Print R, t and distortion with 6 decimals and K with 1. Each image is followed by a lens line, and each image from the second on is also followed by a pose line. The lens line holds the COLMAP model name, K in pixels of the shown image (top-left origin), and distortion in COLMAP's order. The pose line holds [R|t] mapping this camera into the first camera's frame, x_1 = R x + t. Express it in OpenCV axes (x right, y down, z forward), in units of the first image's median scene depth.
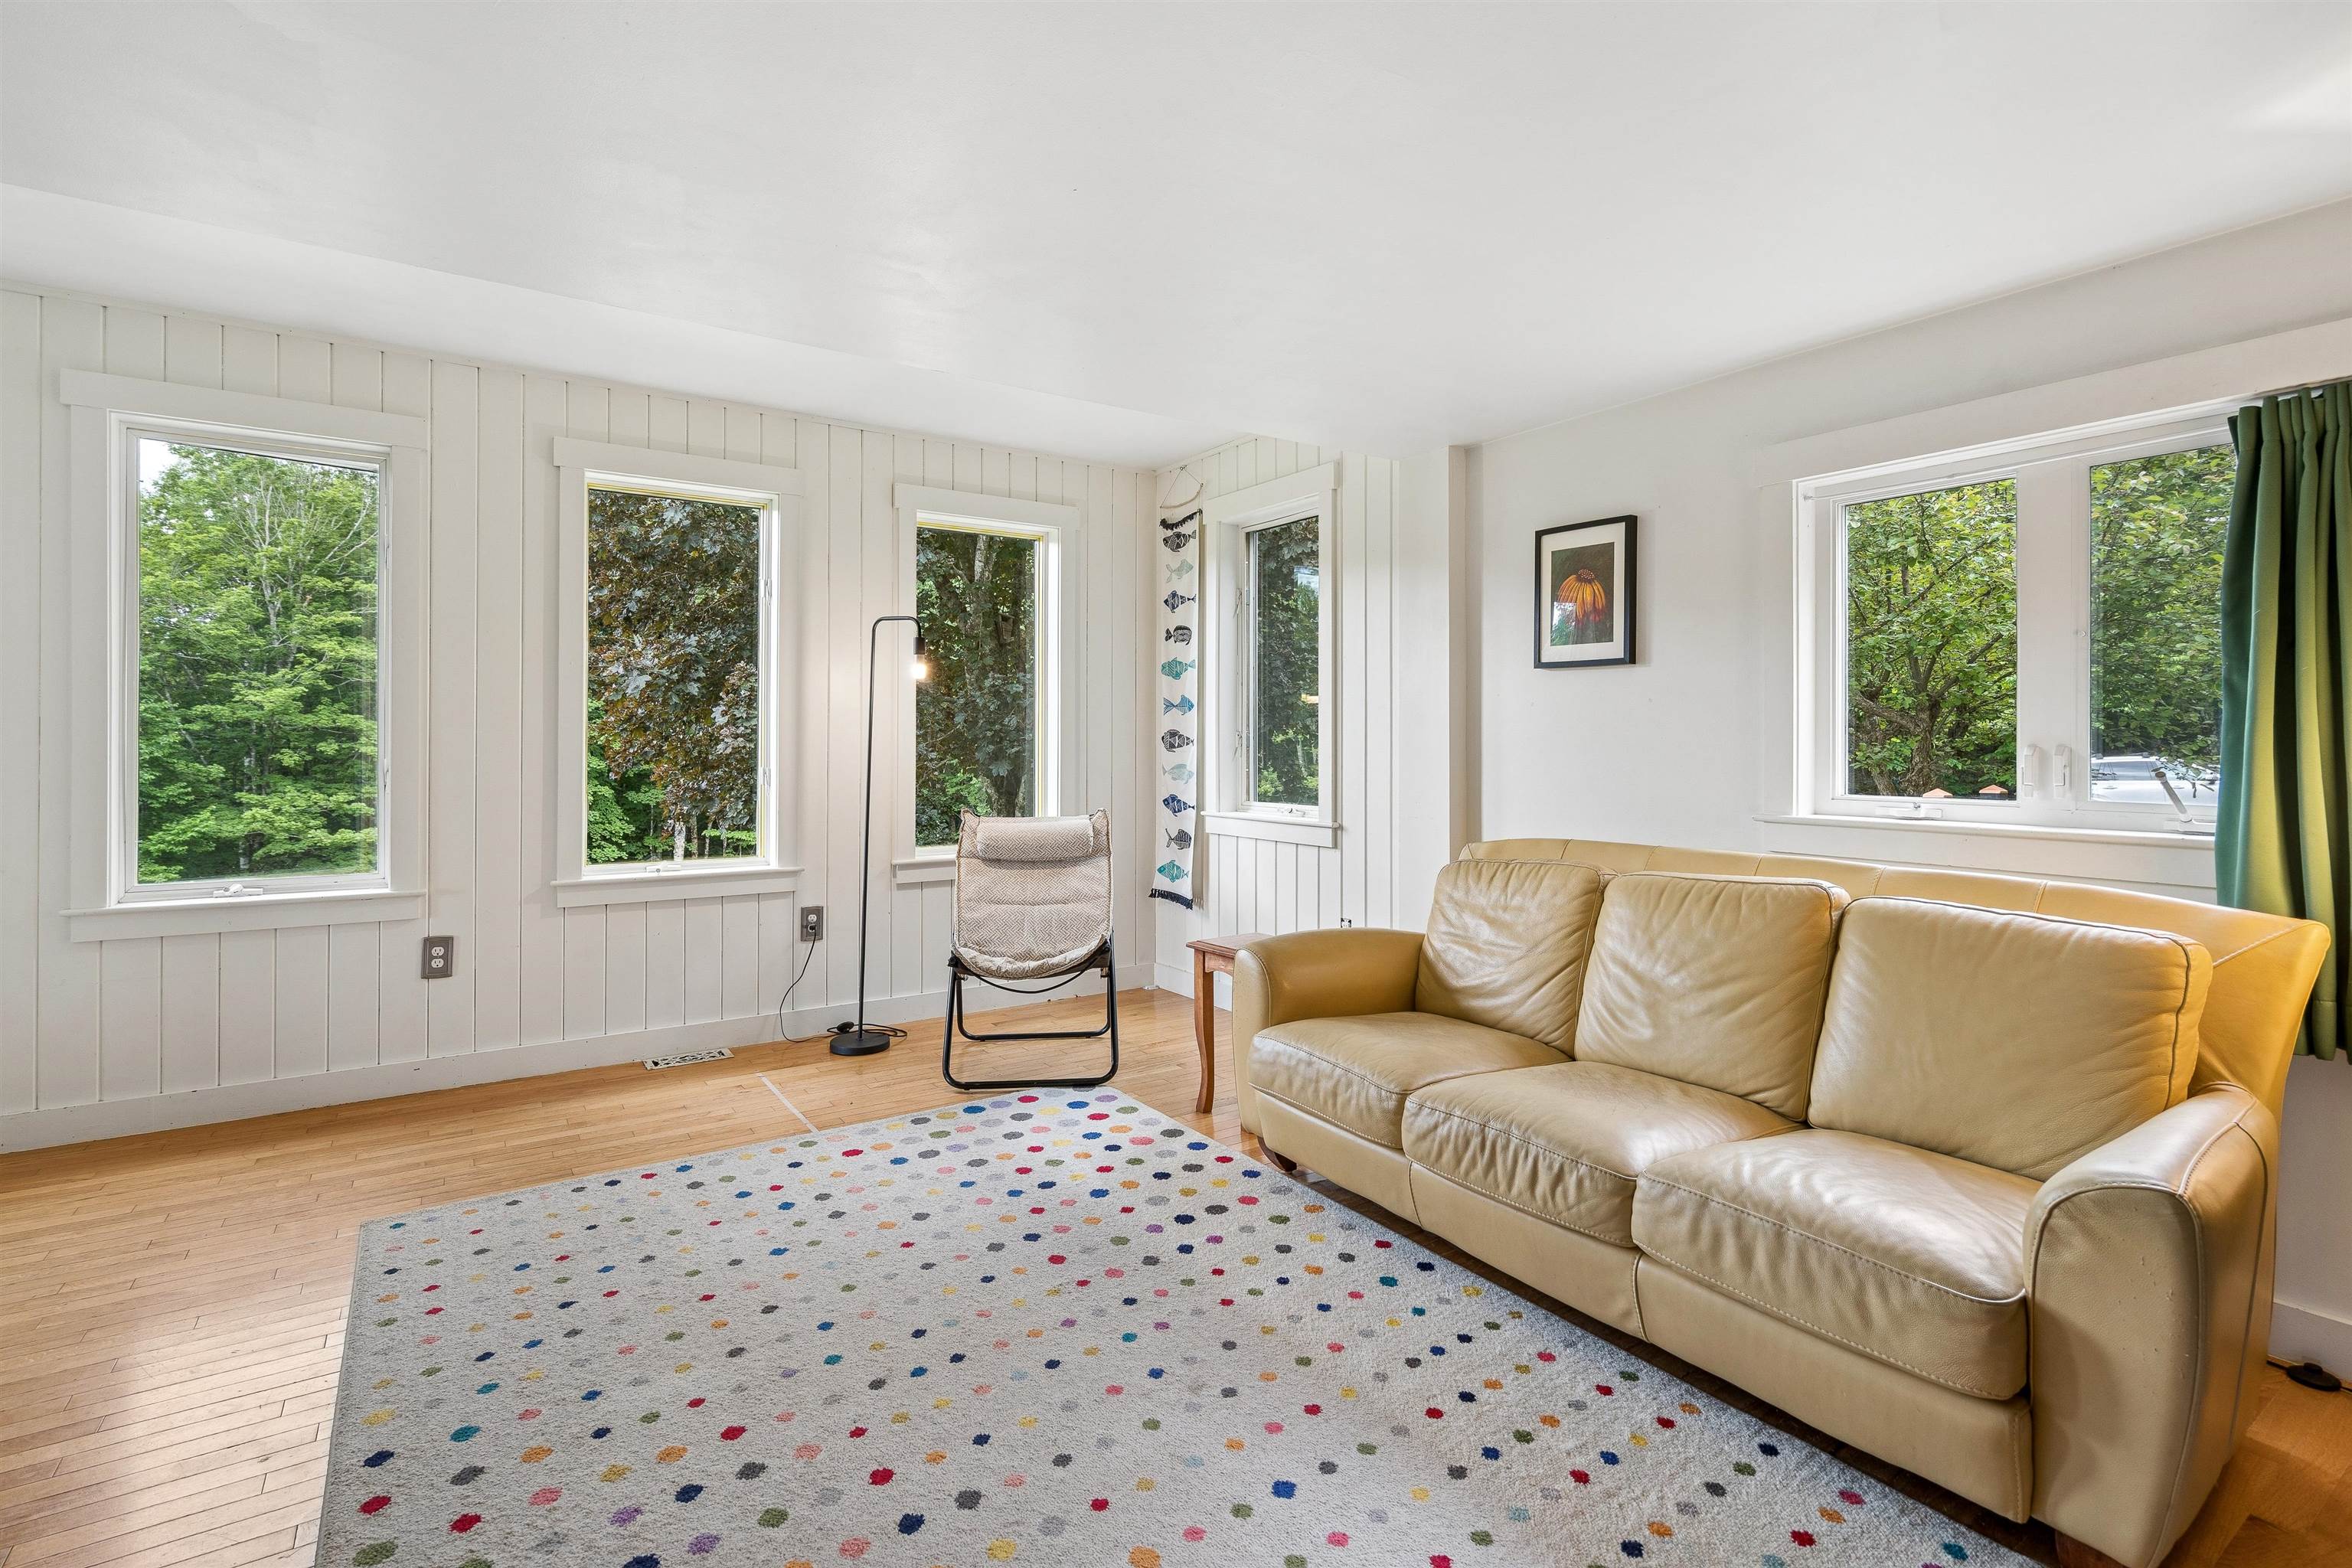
lens RADIAL K [[1079.7, 0, 1171.5], [0, 1079.7, 741.8], [0, 0, 1]] dist [-0.004374, 0.001271]
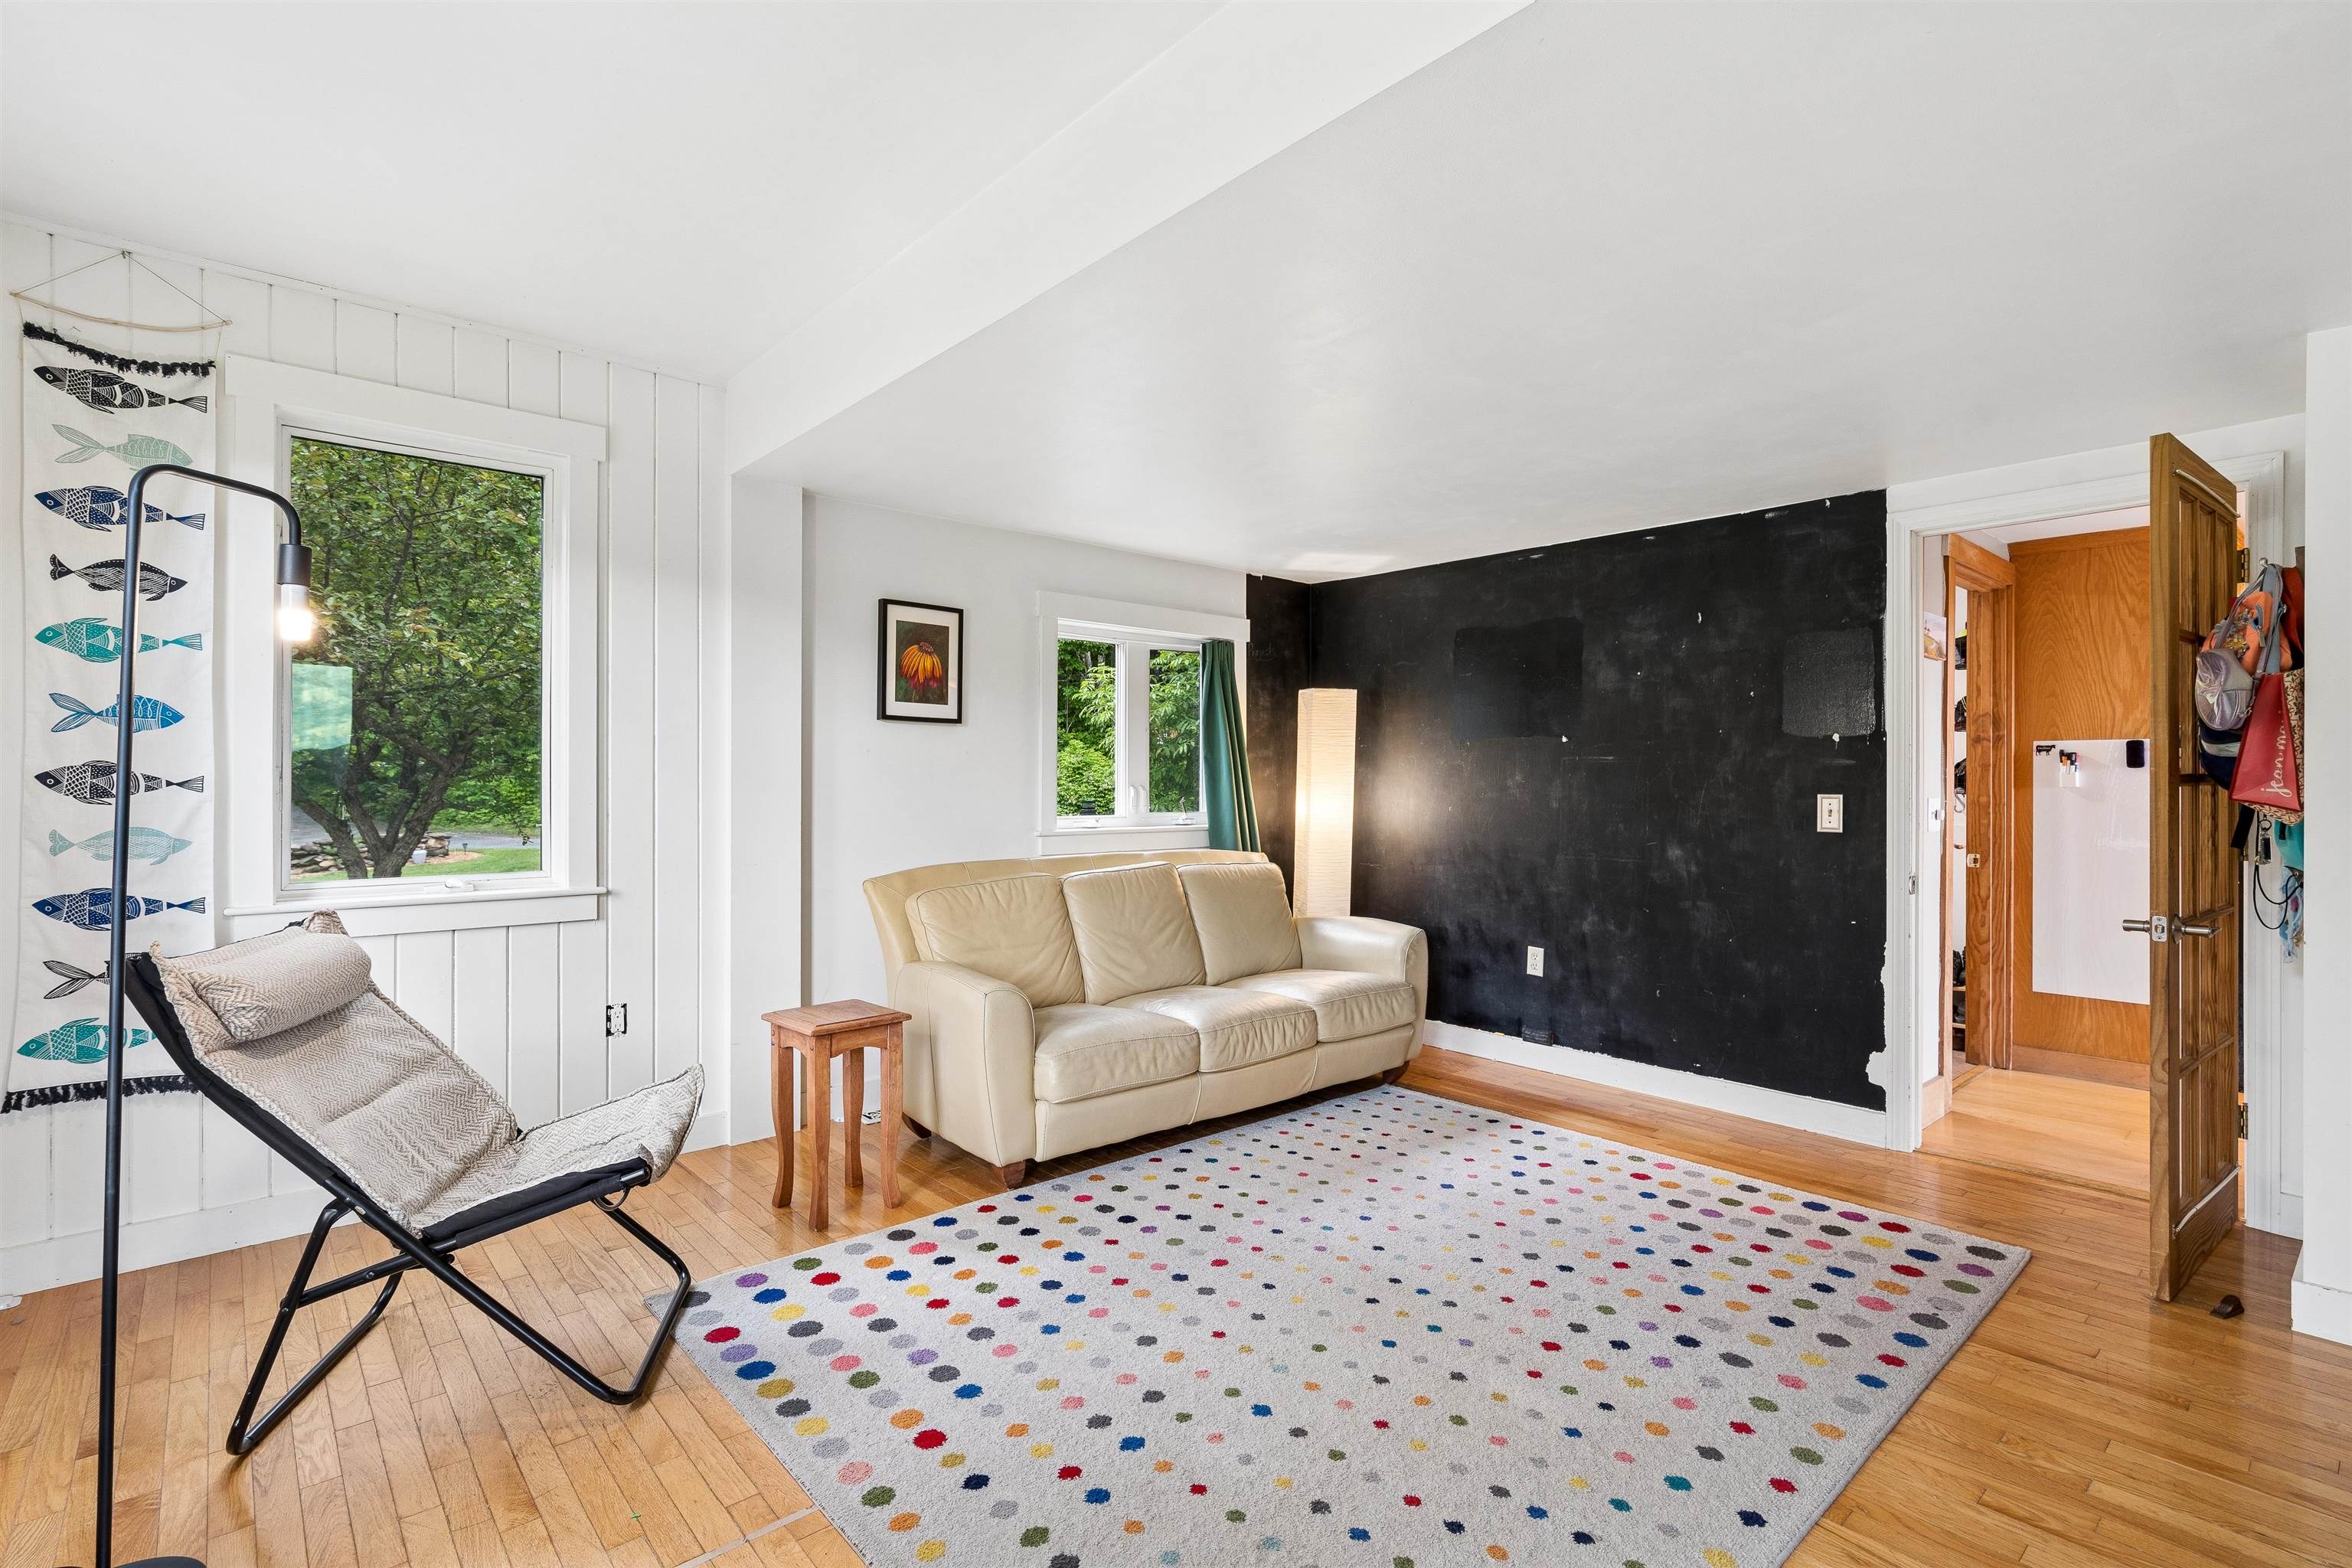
lens RADIAL K [[1090.8, 0, 1173.1], [0, 1090.8, 782.6], [0, 0, 1]] dist [-0.000742, 0.000420]
pose [[-0.118807, -0.000890, 0.992917, -1.027525], [-0.002719, 0.999996, 0.000571, -0.003701], [-0.992914, -0.002632, -0.118809, 1.016920]]
